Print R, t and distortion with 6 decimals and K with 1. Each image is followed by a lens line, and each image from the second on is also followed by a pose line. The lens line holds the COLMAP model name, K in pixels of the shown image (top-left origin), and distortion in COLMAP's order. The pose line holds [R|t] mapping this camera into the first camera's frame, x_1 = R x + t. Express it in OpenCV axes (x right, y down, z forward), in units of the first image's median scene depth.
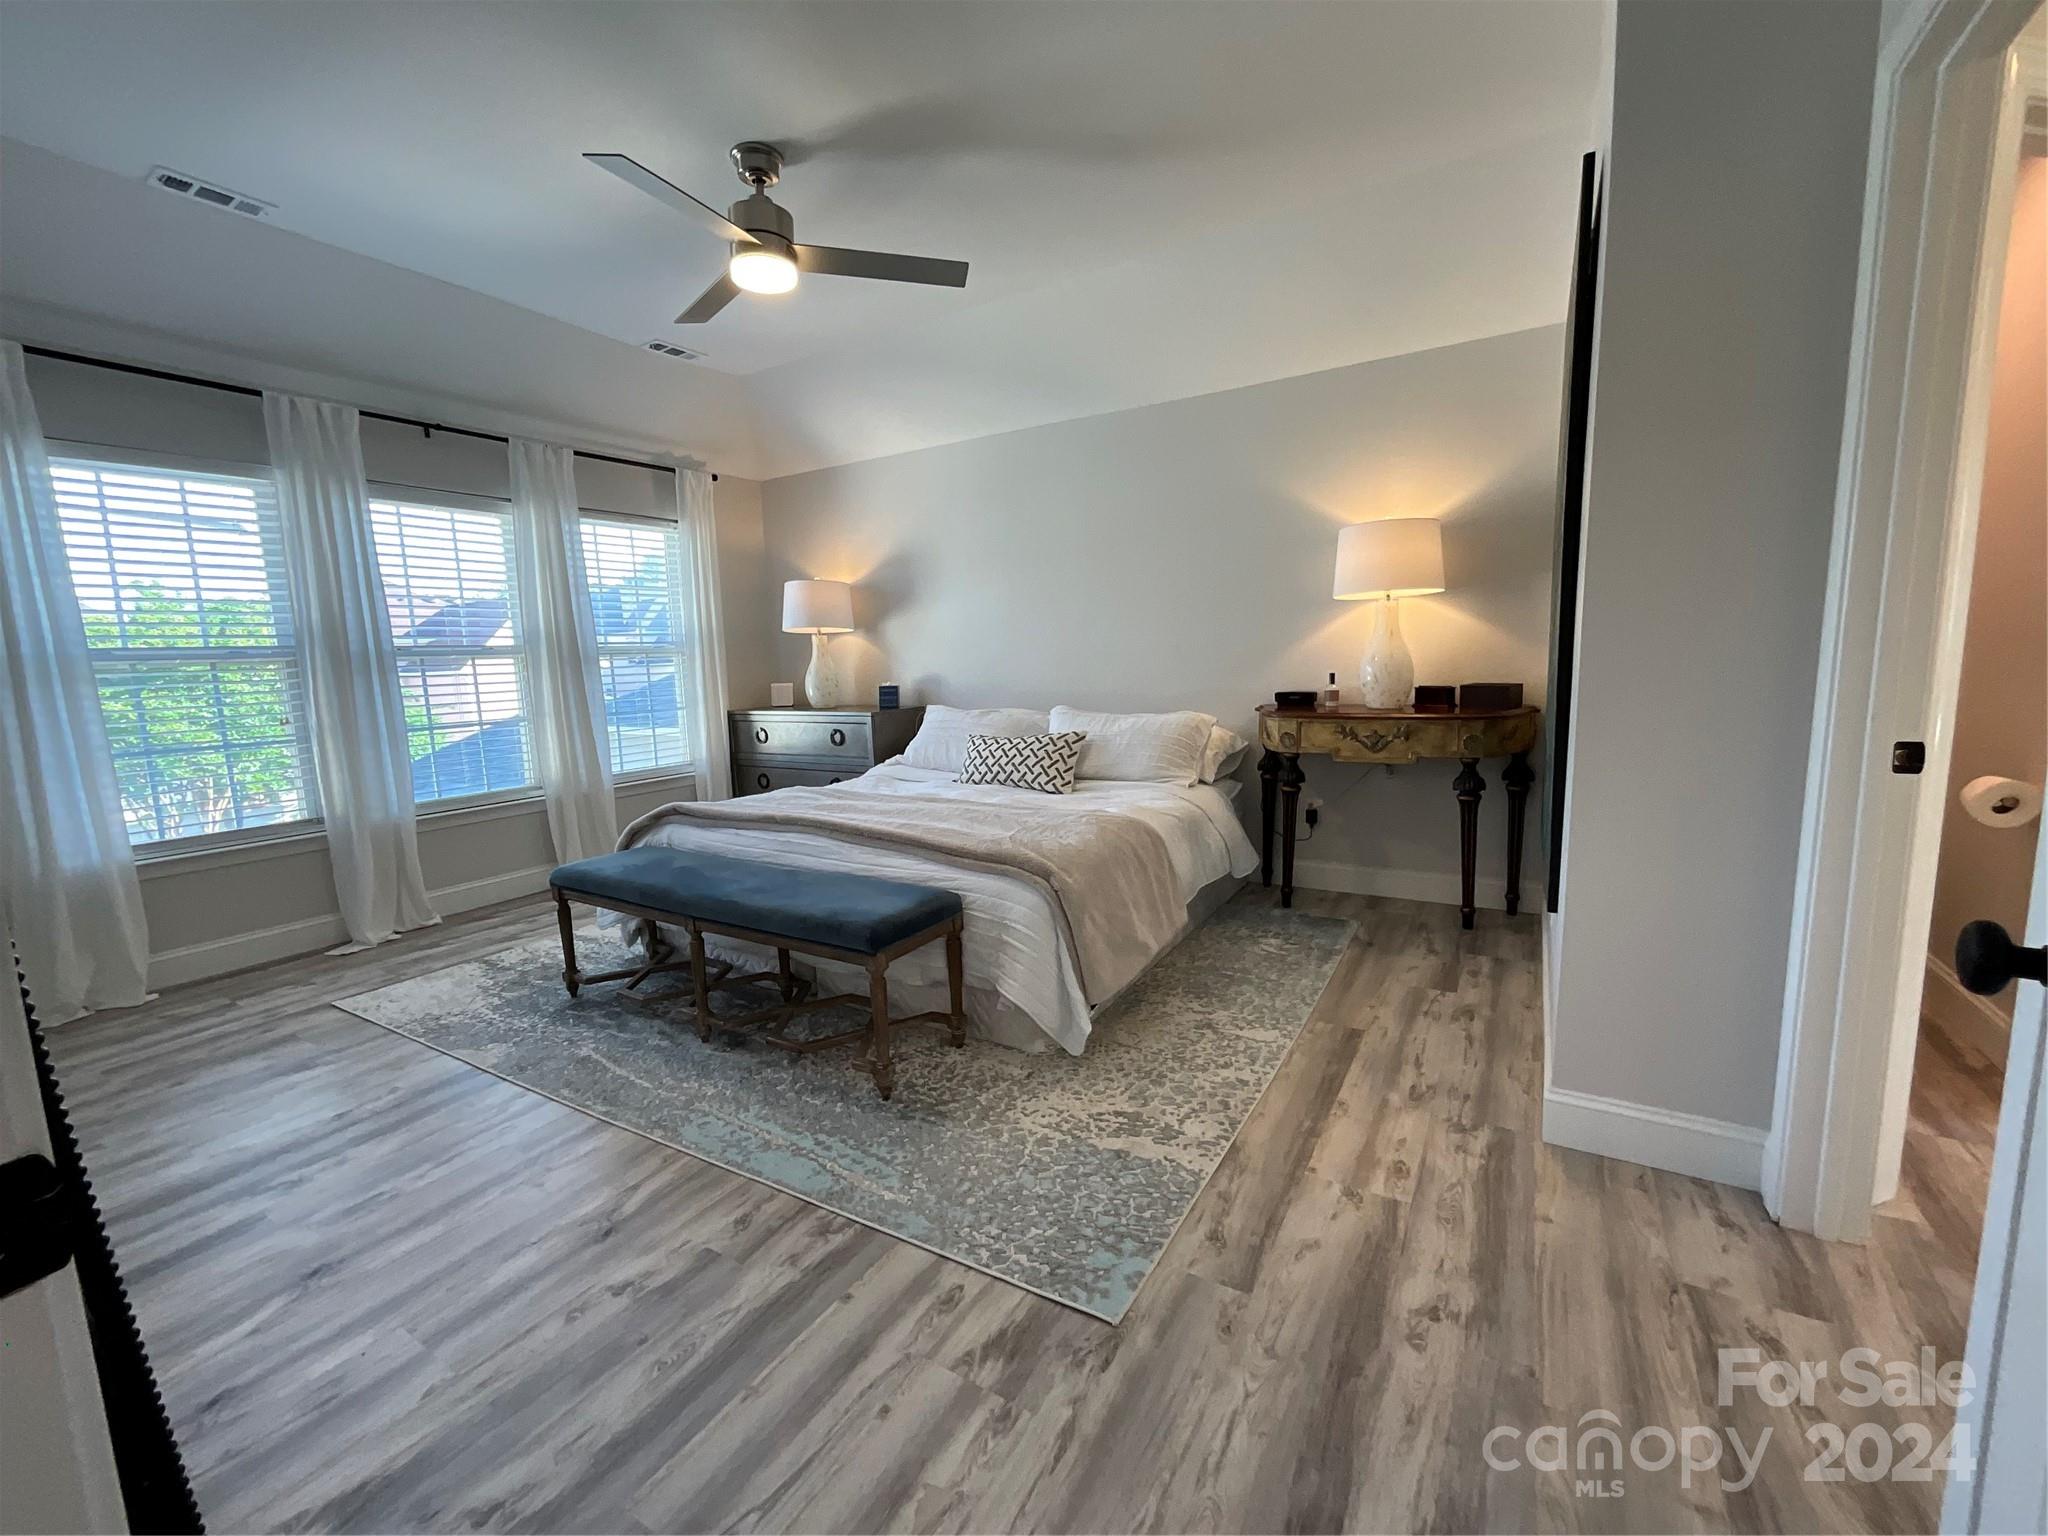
lens RADIAL K [[831.6, 0, 1028.5], [0, 831.6, 771.4], [0, 0, 1]] dist [-0.007591, 0.002011]
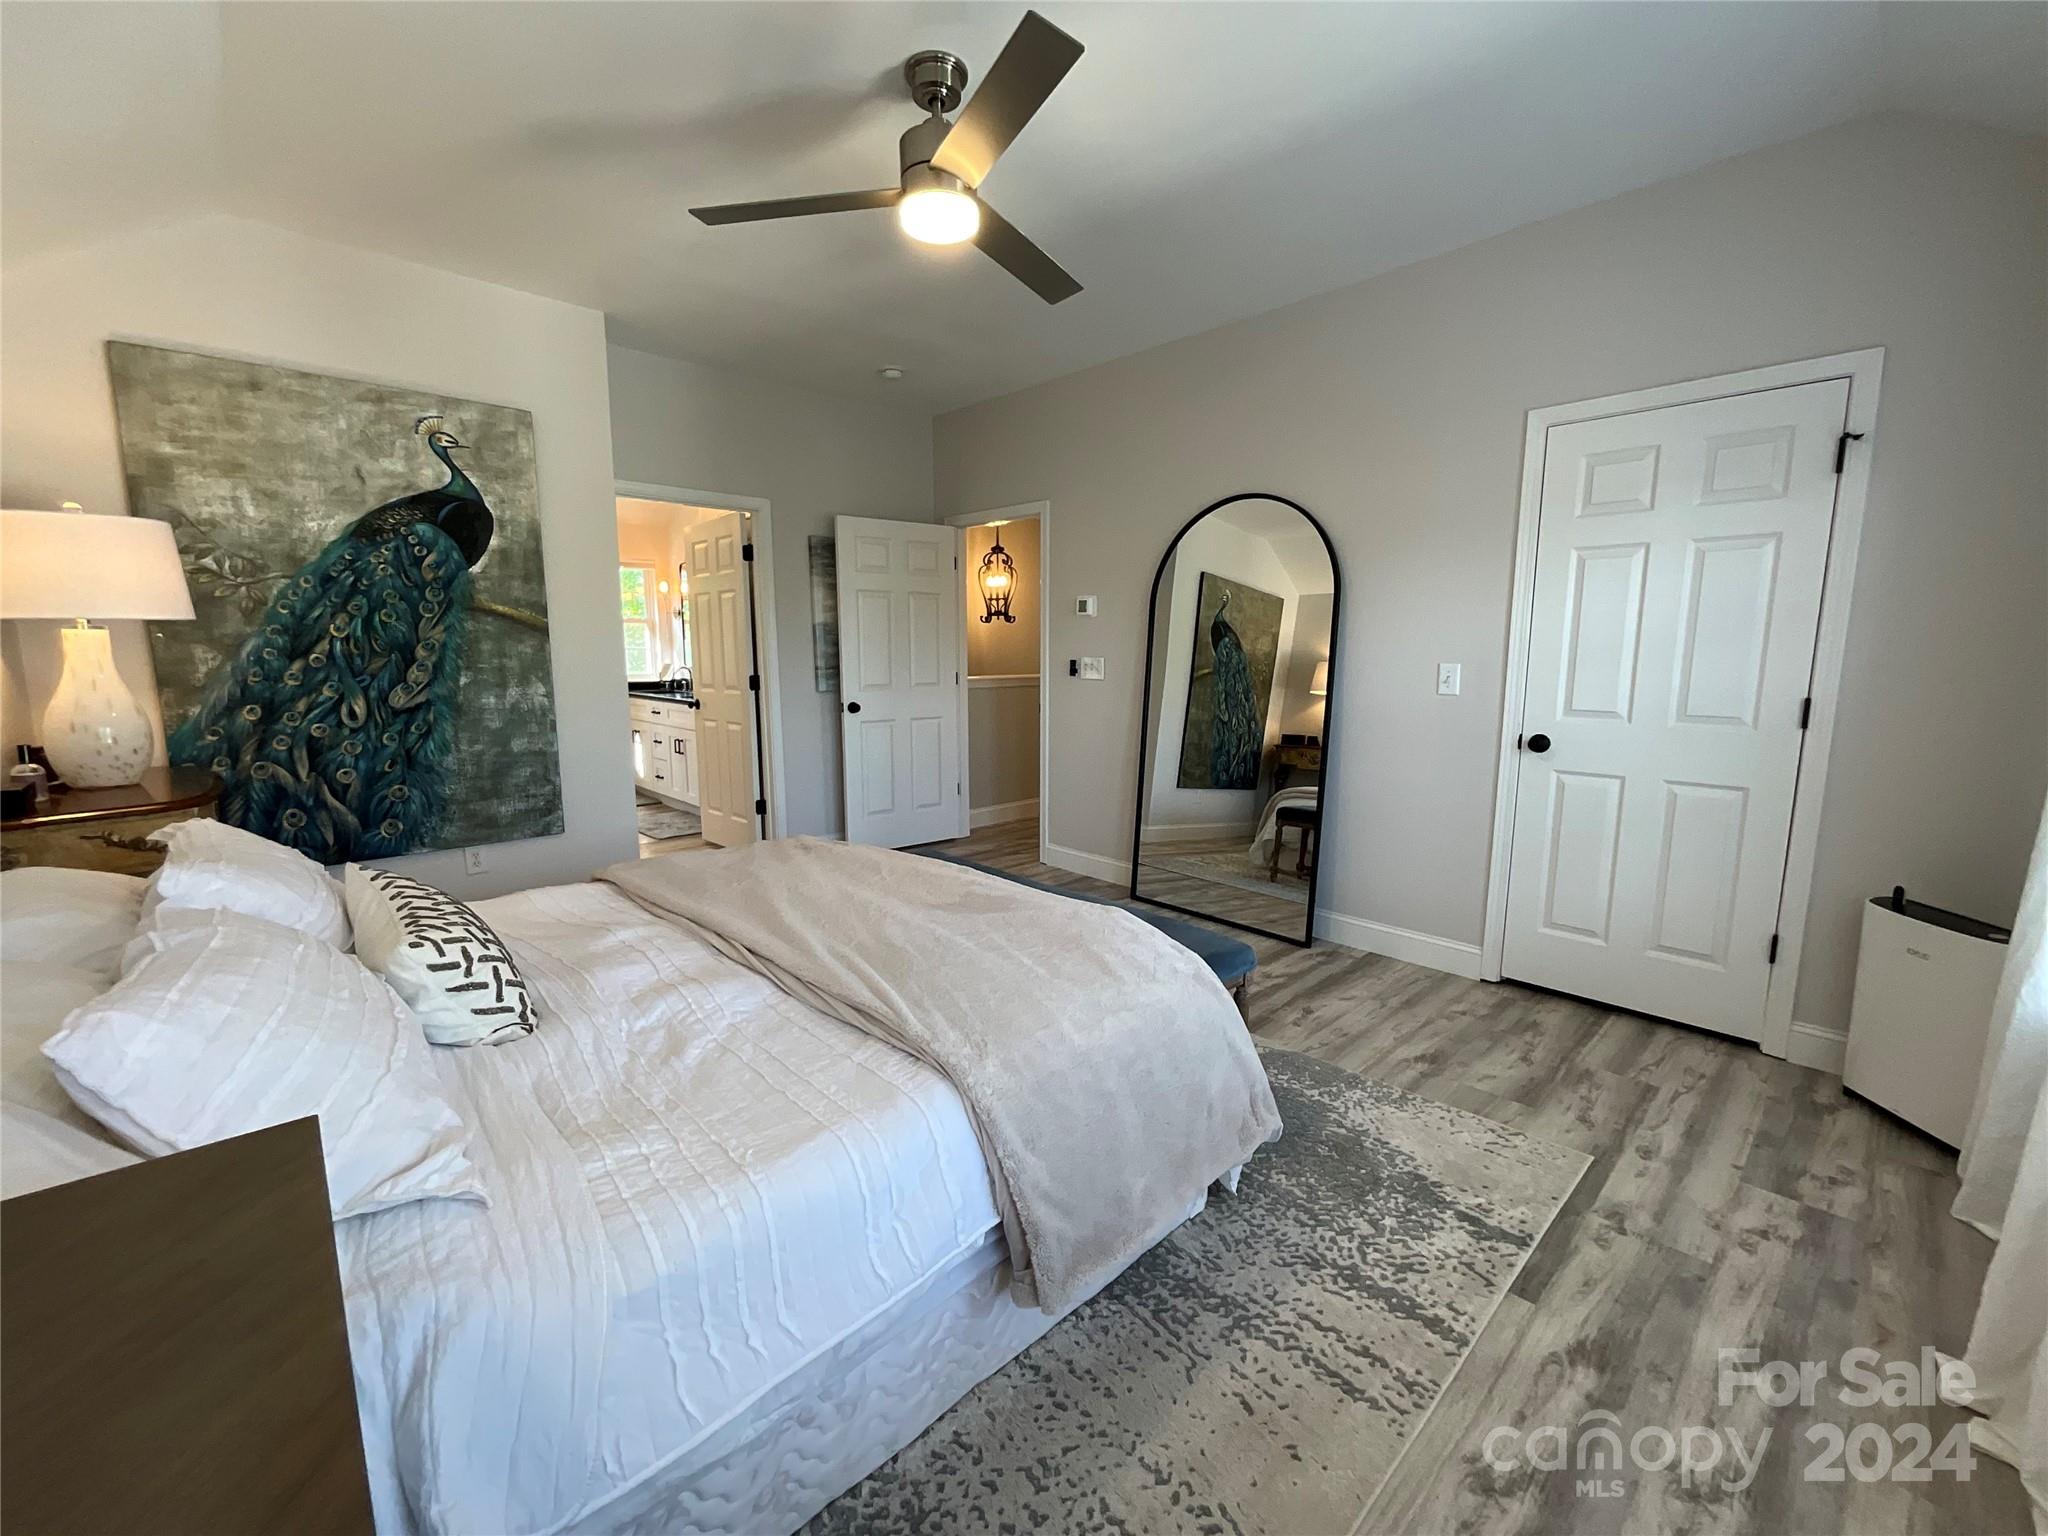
lens RADIAL K [[831.6, 0, 1025.7], [0, 831.6, 769.6], [0, 0, 1]] dist [-0.007591, 0.002011]
pose [[-0.965777, -0.019035, 0.258673, -0.555658], [0.053966, 0.960731, 0.272184, -0.254764], [-0.253696, 0.276829, -0.926825, 1.693497]]
